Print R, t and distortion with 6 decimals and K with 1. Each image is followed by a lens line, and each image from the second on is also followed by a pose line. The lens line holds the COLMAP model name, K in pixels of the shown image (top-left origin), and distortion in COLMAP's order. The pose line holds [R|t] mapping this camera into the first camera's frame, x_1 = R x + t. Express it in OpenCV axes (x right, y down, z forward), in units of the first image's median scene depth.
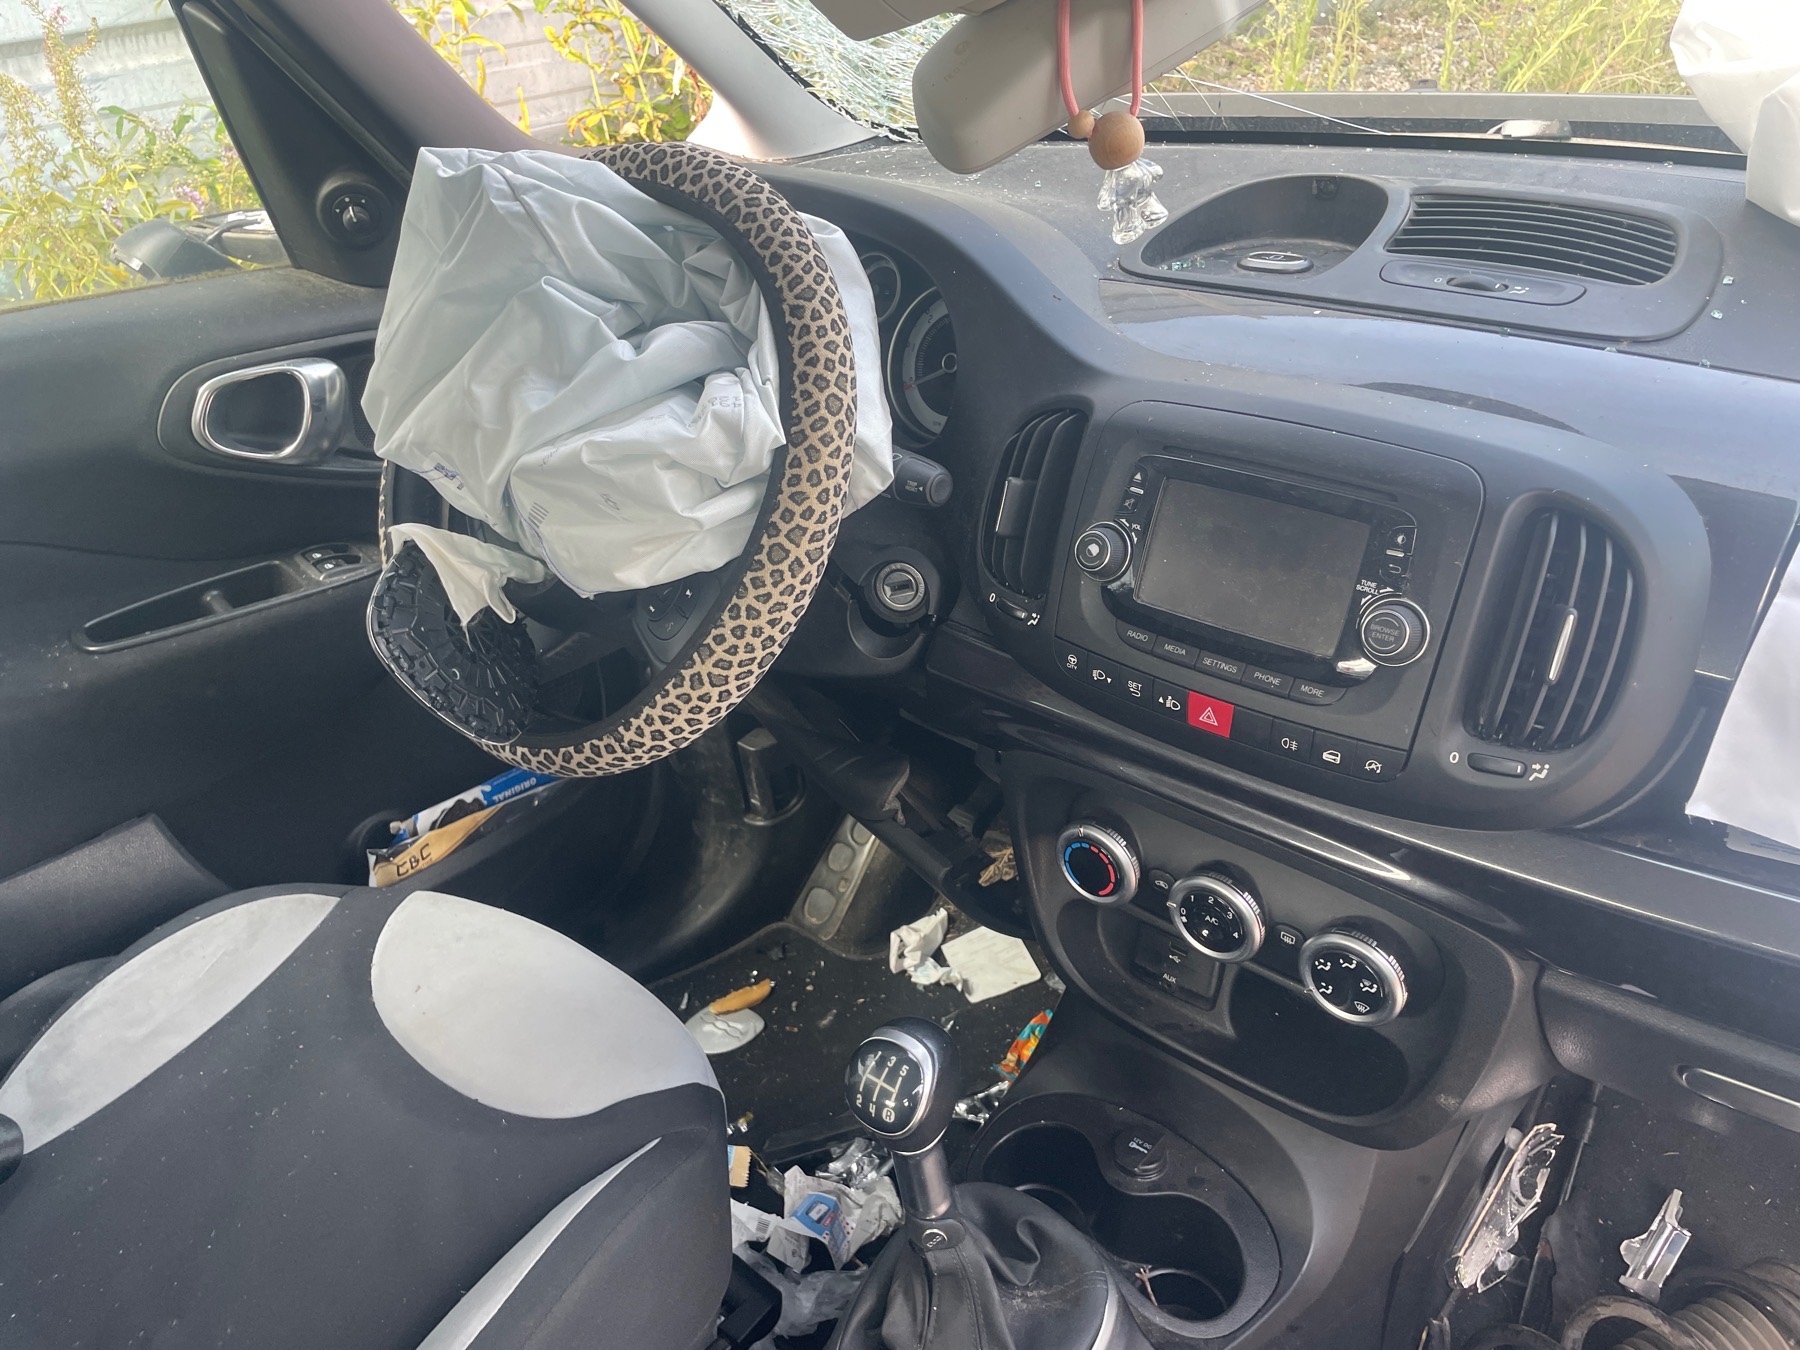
lens RADIAL K [[1382.9, 0, 907.2], [0, 1382.9, 671.1], [0, 0, 1]] dist [0.068963, -0.103865]
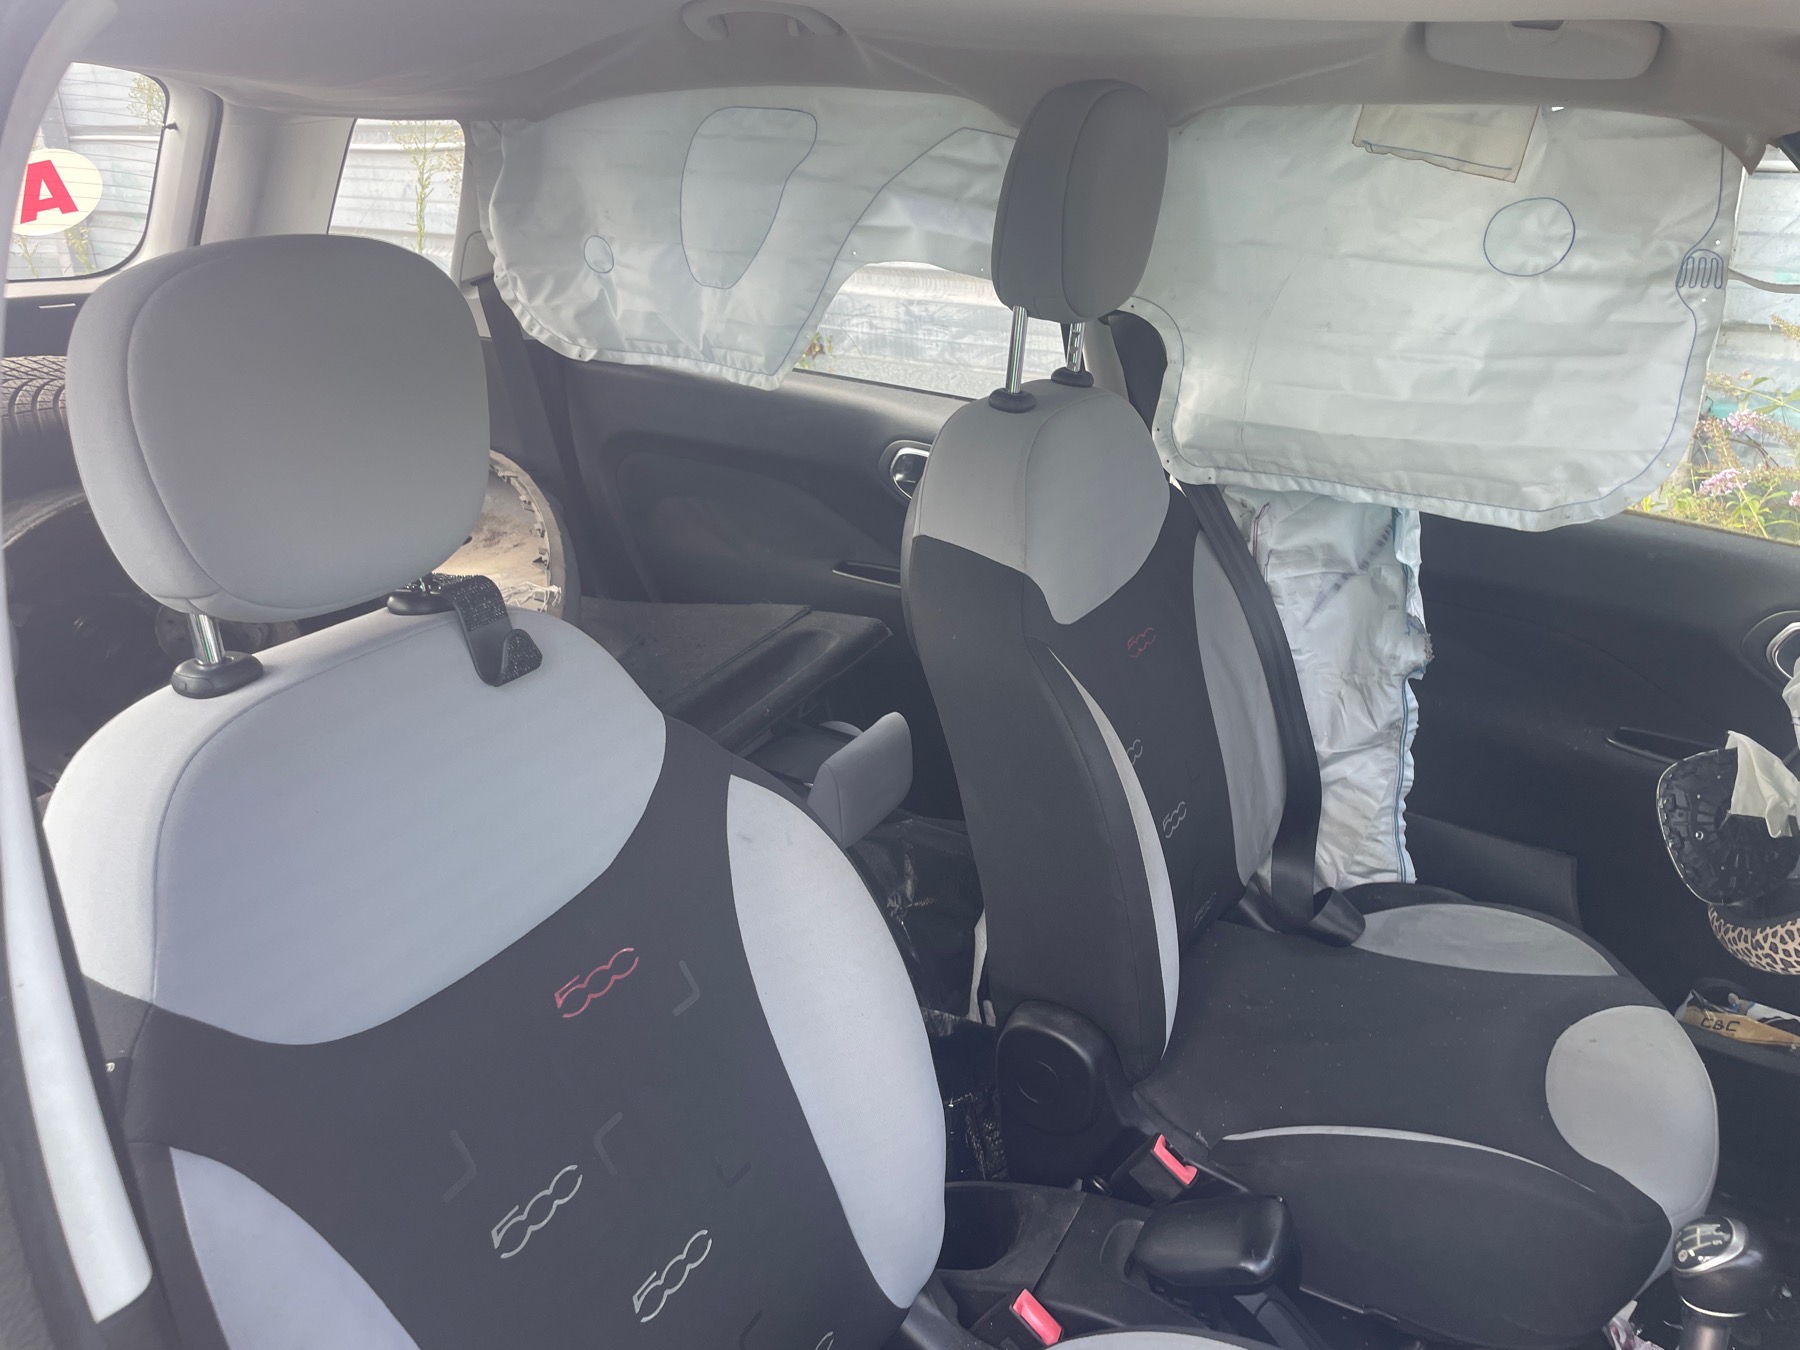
lens RADIAL K [[1376.0, 0, 859.5], [0, 1376.0, 643.9], [0, 0, 1]] dist [0.068512, -0.094311]
pose [[0.207911, 0.399041, -0.893051, 0.570089], [-0.526874, 0.814921, 0.241469, -0.040776], [0.824122, 0.420321, 0.379676, -0.277576]]
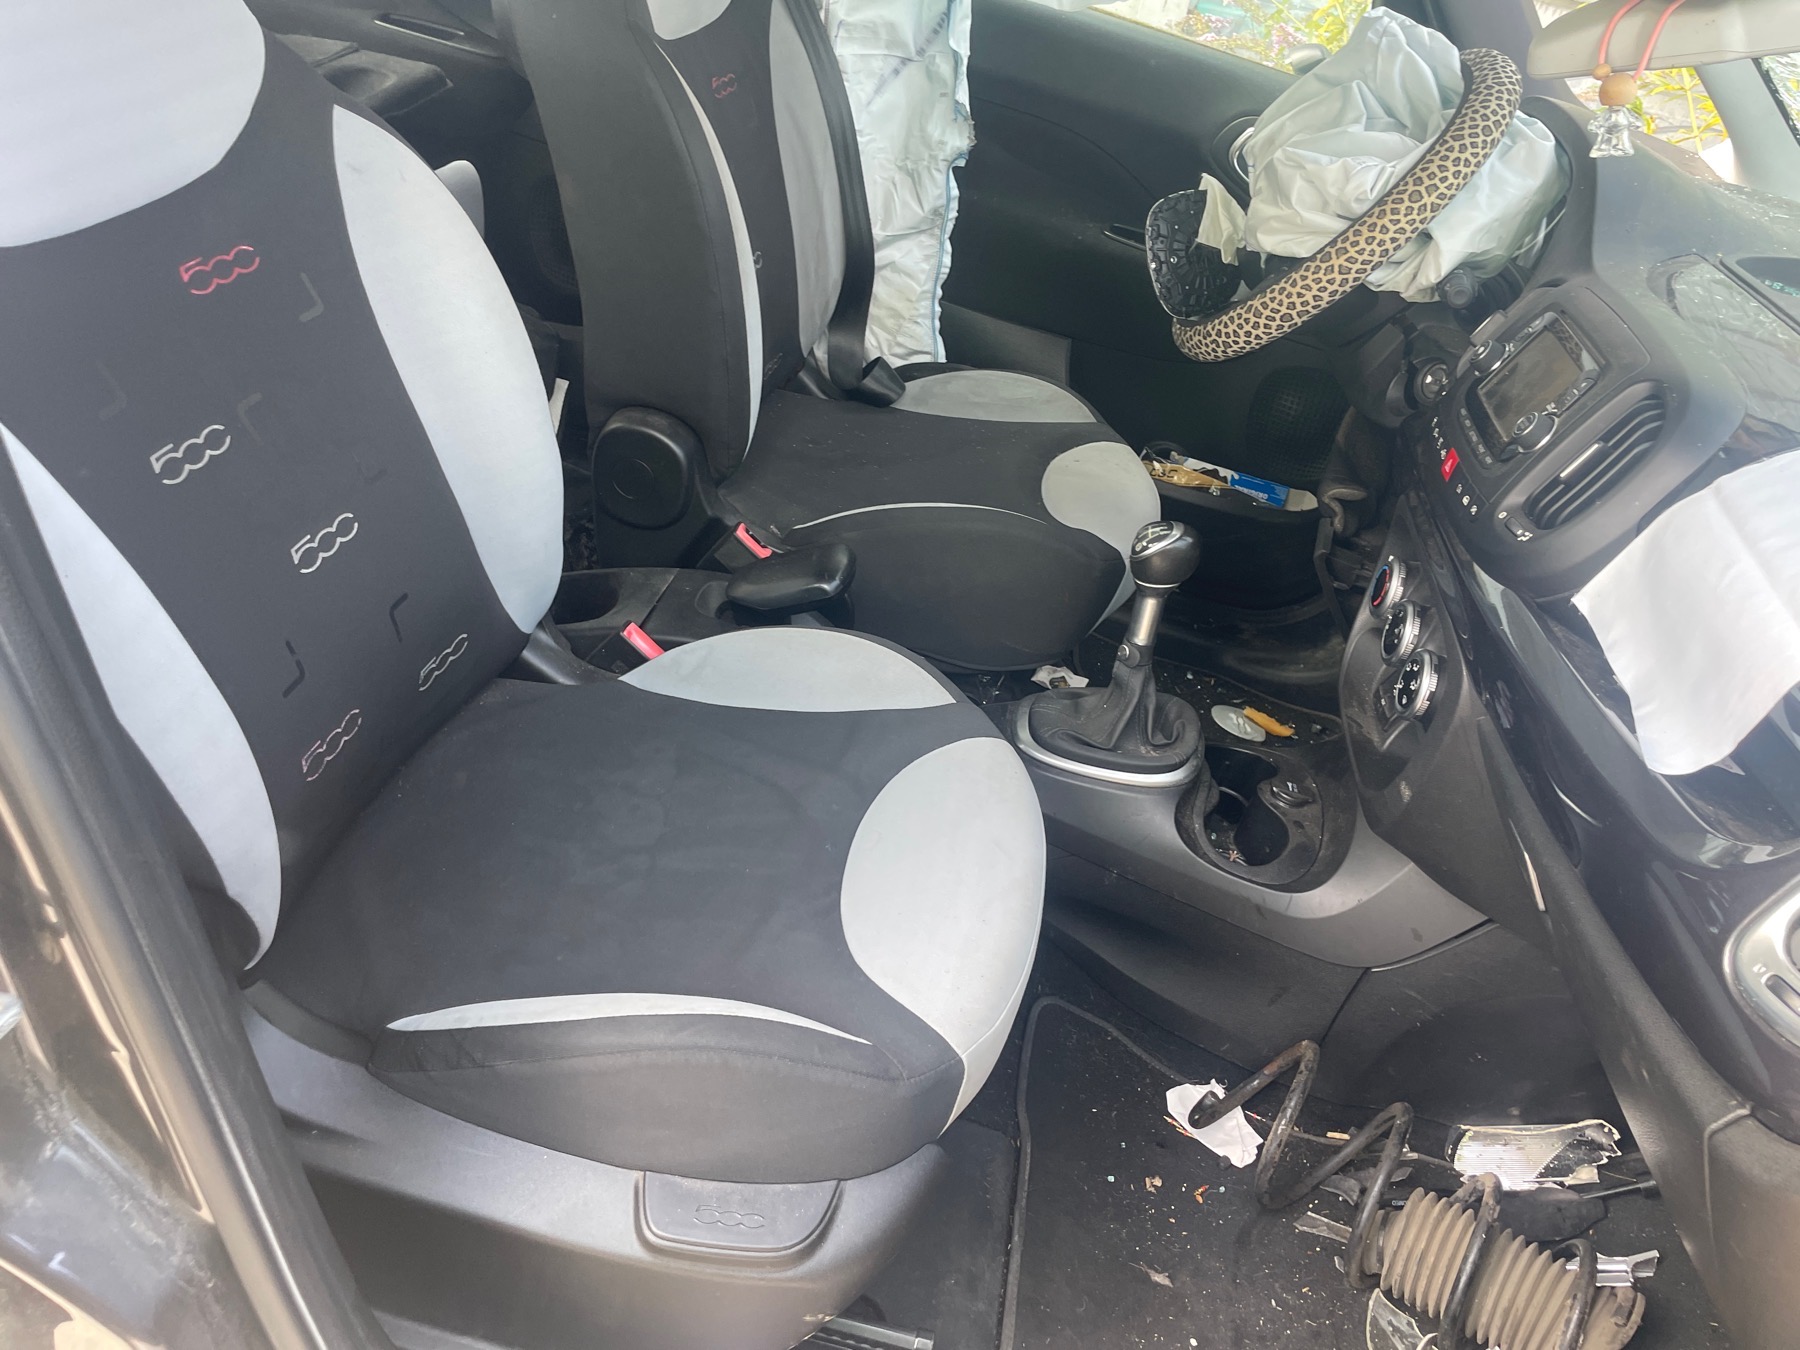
lens RADIAL K [[1382.9, 0, 907.2], [0, 1382.9, 671.1], [0, 0, 1]] dist [0.068963, -0.103865]
pose [[0.499184, 0.600084, -0.625071, 0.761733], [-0.620212, 0.751210, 0.225877, 0.168668], [0.605105, 0.274923, 0.747172, -0.317700]]
